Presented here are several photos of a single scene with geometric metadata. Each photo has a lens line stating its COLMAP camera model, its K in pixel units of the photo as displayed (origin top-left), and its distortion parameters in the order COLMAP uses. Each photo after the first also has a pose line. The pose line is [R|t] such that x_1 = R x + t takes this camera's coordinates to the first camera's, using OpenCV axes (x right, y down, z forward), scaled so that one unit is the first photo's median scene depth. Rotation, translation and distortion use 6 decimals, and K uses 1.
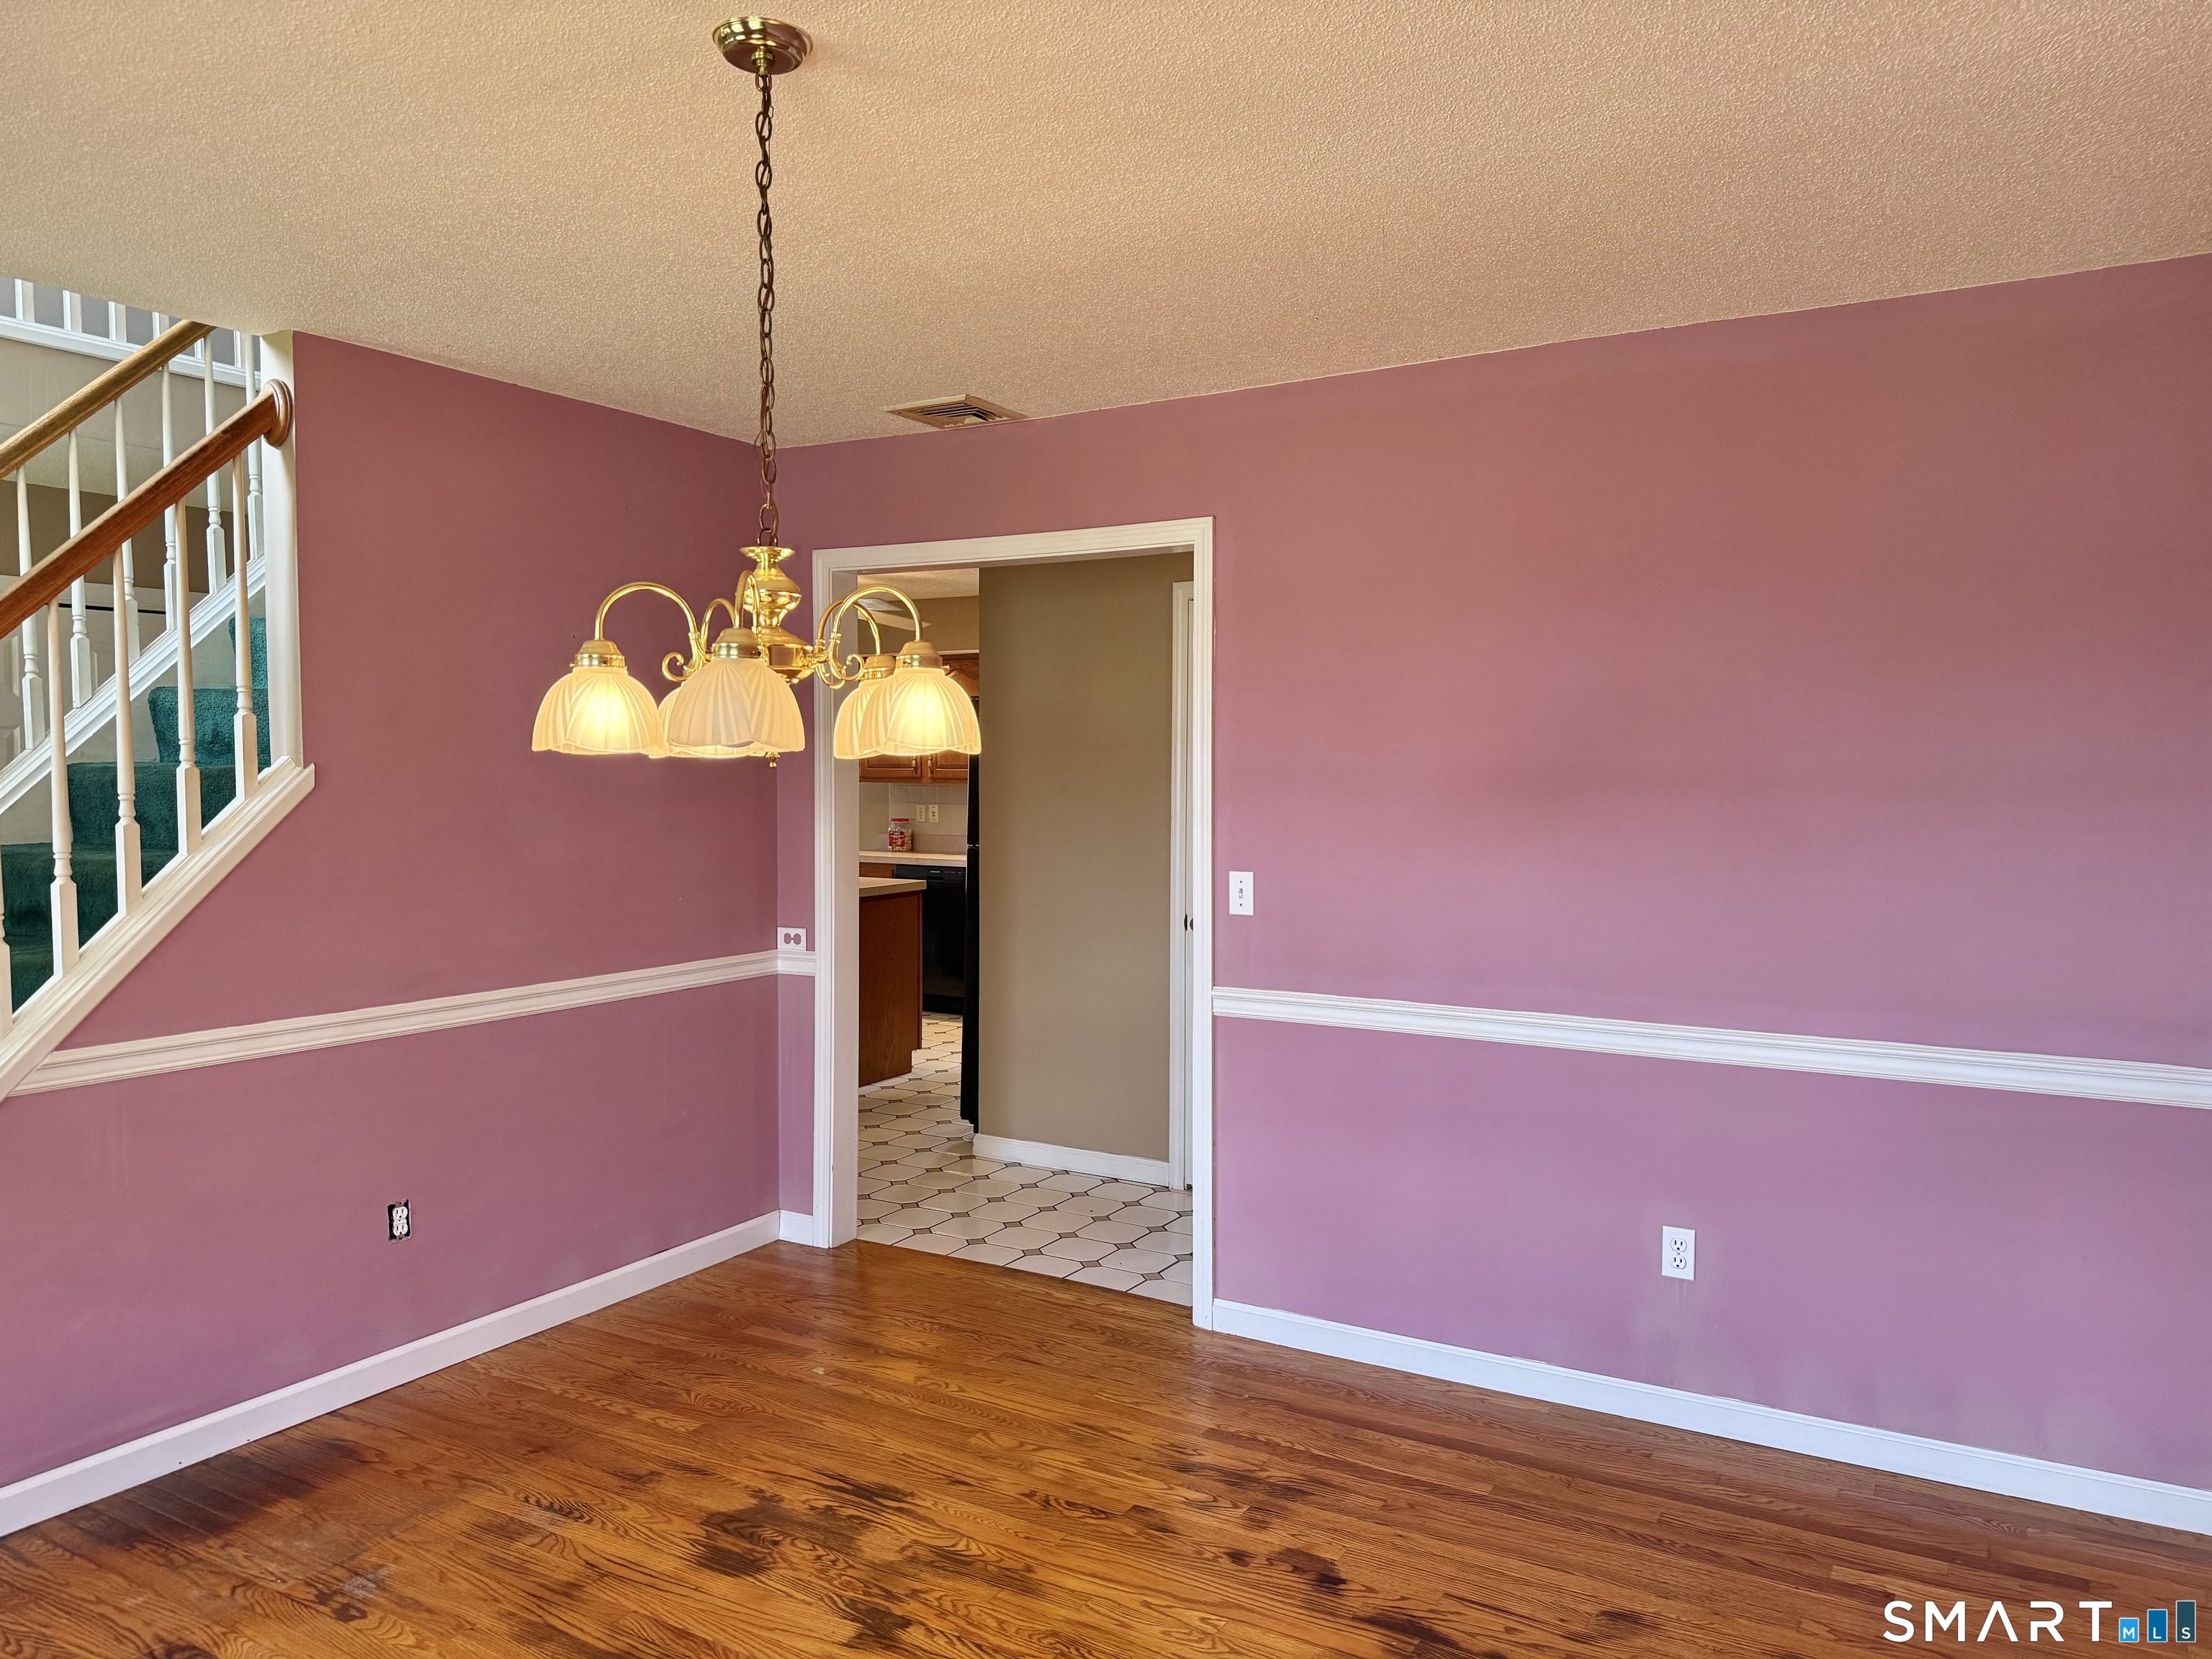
lens RADIAL K [[1544.0, 0, 1106.0], [0, 1544.0, 829.5], [0, 0, 1]] dist [0.085196, -0.215625]
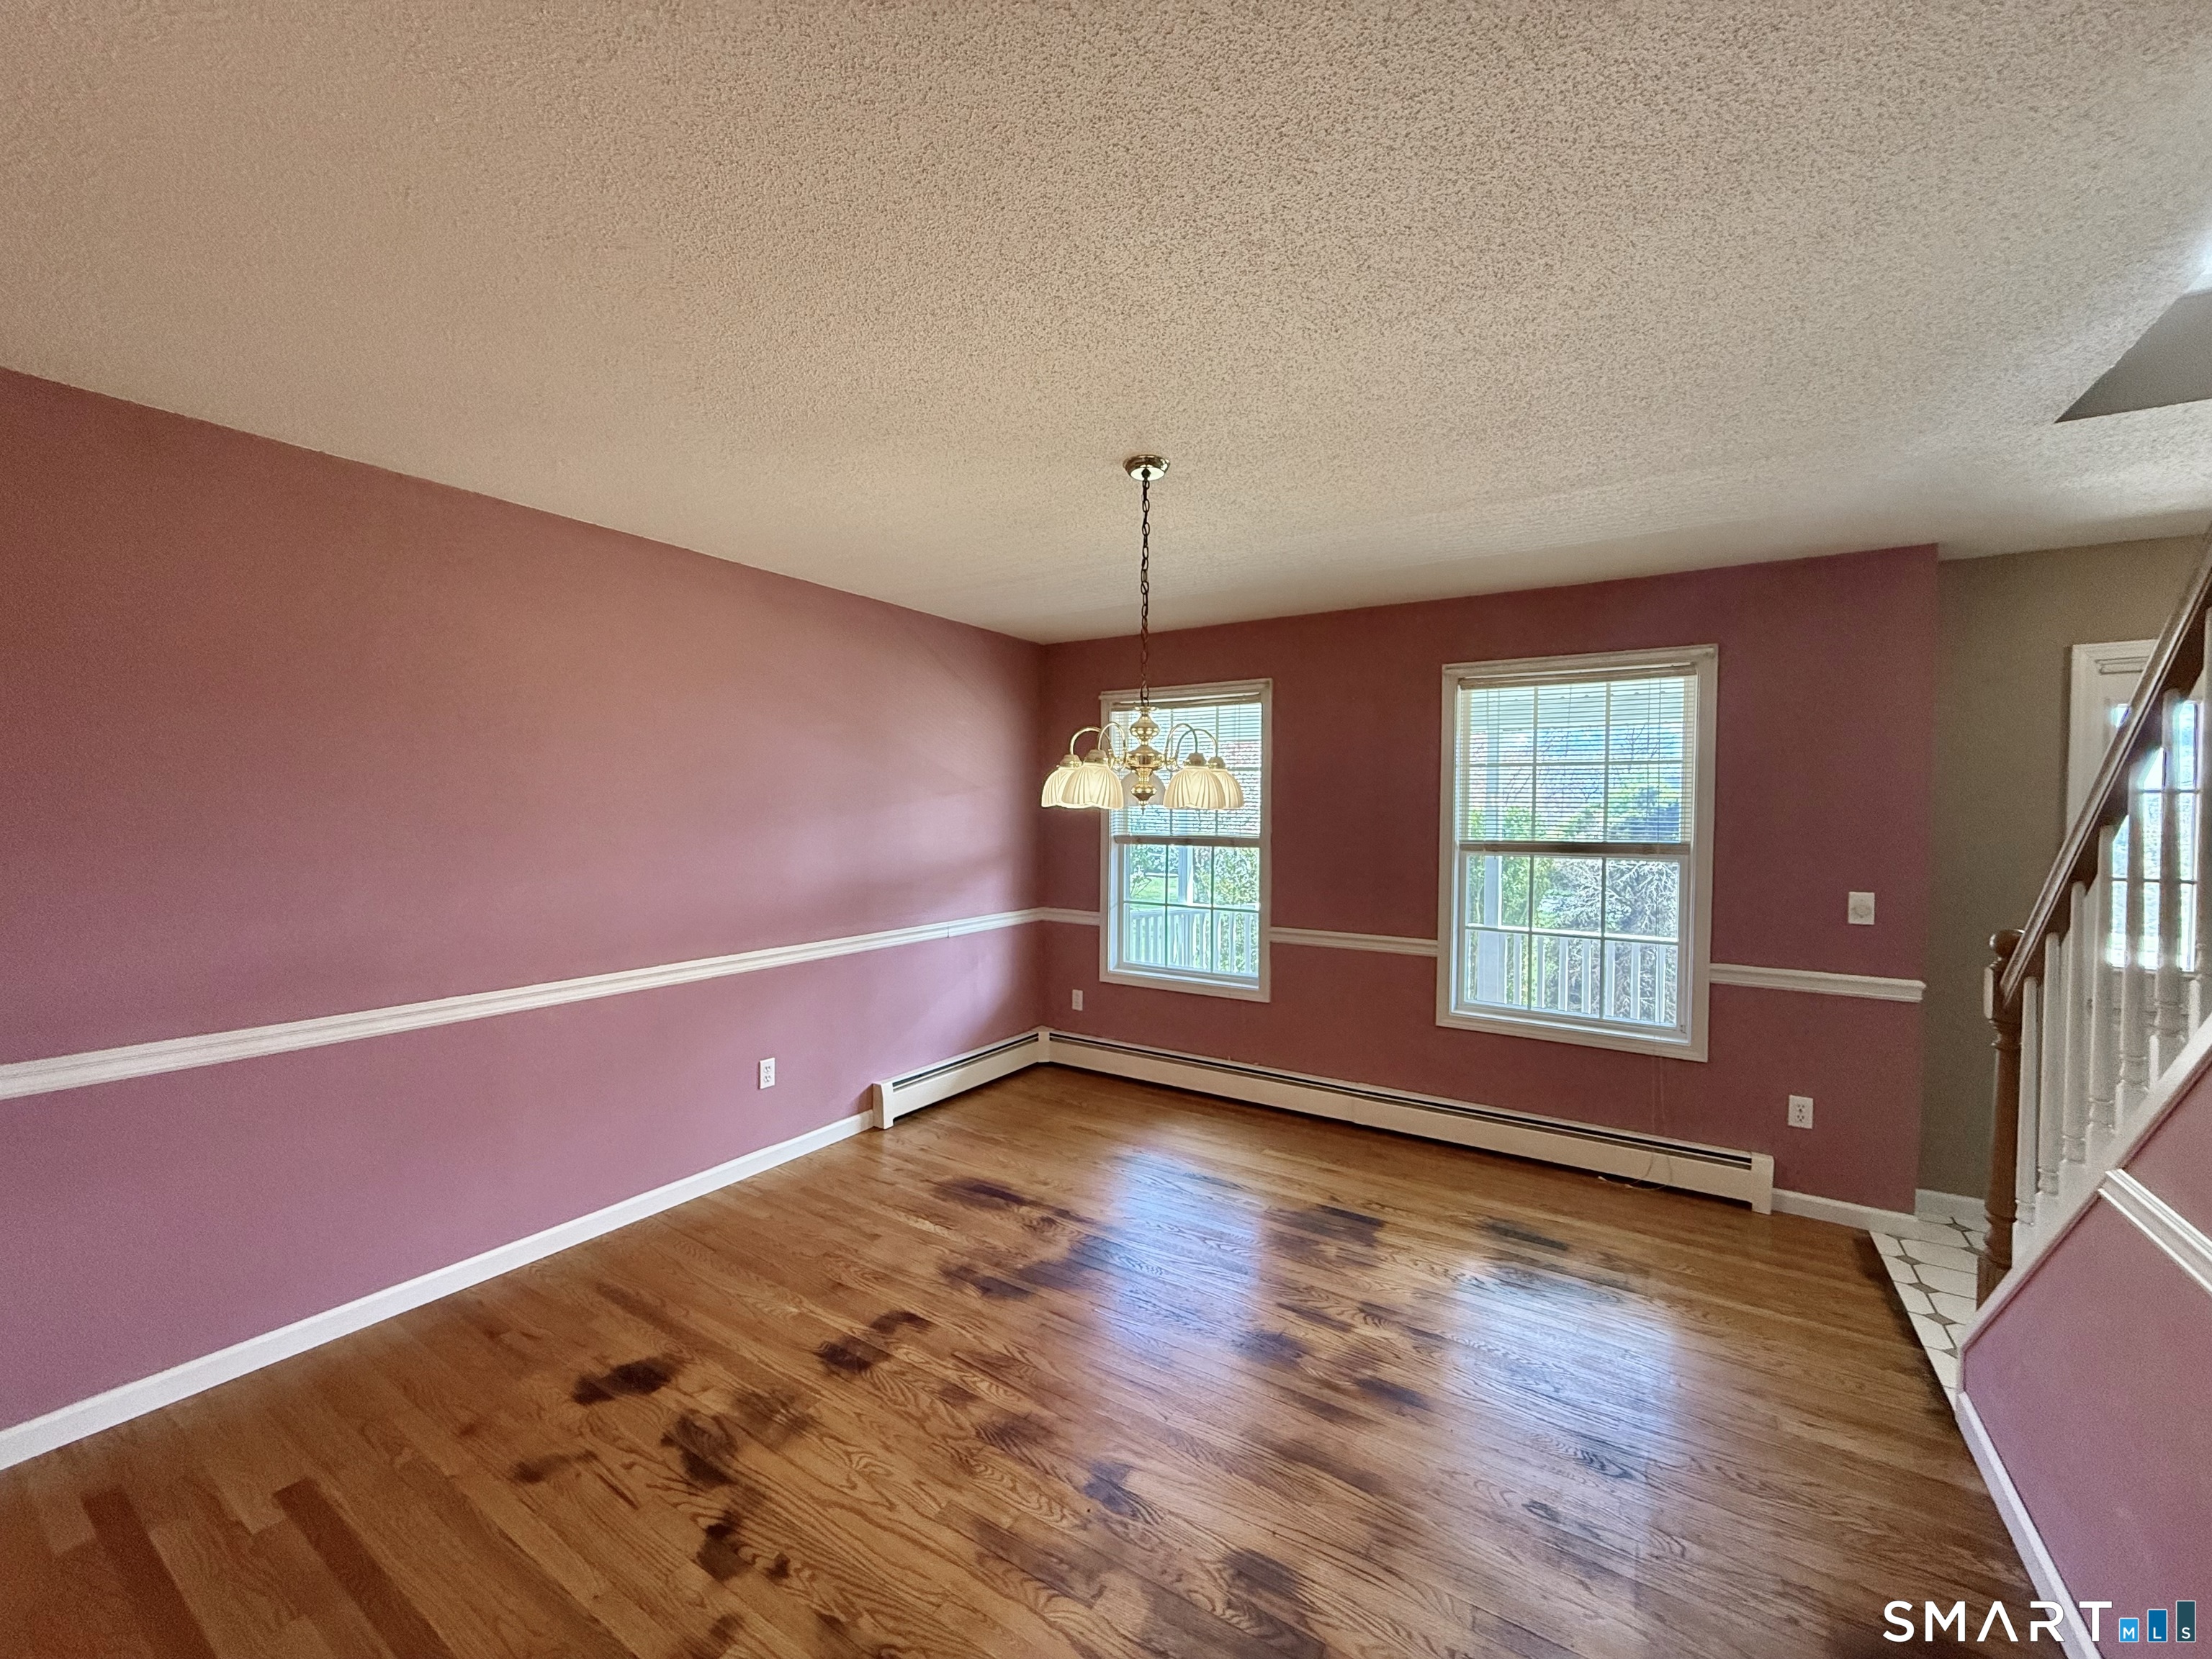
lens RADIAL K [[885.1, 0, 1098.9], [0, 885.1, 832.9], [0, 0, 1]] dist [0.000063, -0.000086]
pose [[-0.998867, -0.011242, 0.046240, -0.156838], [-0.007549, 0.996824, 0.079272, -0.076817], [-0.046984, 0.078833, -0.995780, 1.600191]]
